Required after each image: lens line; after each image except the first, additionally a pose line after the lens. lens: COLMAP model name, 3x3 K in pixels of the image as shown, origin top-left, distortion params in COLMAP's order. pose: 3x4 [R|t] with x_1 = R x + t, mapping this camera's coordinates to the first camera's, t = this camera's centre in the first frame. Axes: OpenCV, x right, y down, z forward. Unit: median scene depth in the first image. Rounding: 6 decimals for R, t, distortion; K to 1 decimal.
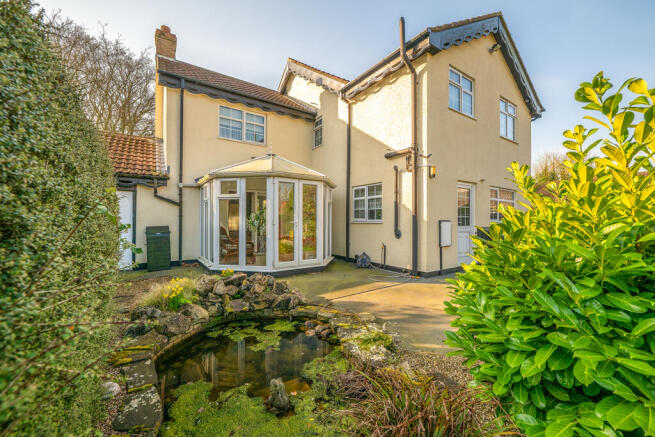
lens RADIAL K [[260.6, 0, 328.4], [0, 260.6, 219.4], [0, 0, 1]] dist [-0.000182, -0.000374]
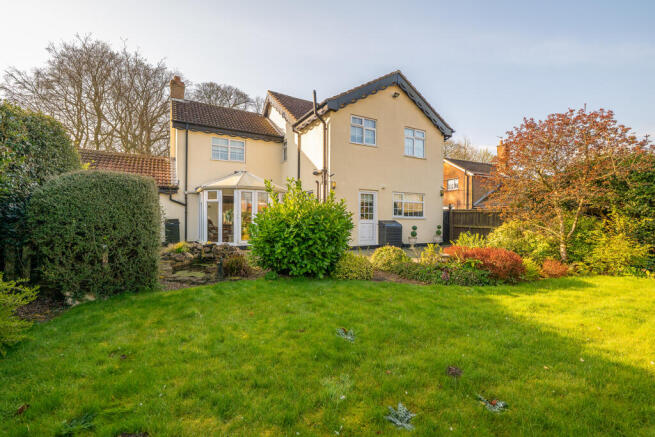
lens RADIAL K [[289.4, 0, 327.5], [0, 289.4, 218.5], [0, 0, 1]] dist [0.001561, 0.000495]
pose [[0.996198, 0.002393, -0.087083, 0.410321], [-0.002218, 0.999995, 0.002102, 0.016405], [0.087088, -0.001900, 0.996199, -0.623784]]
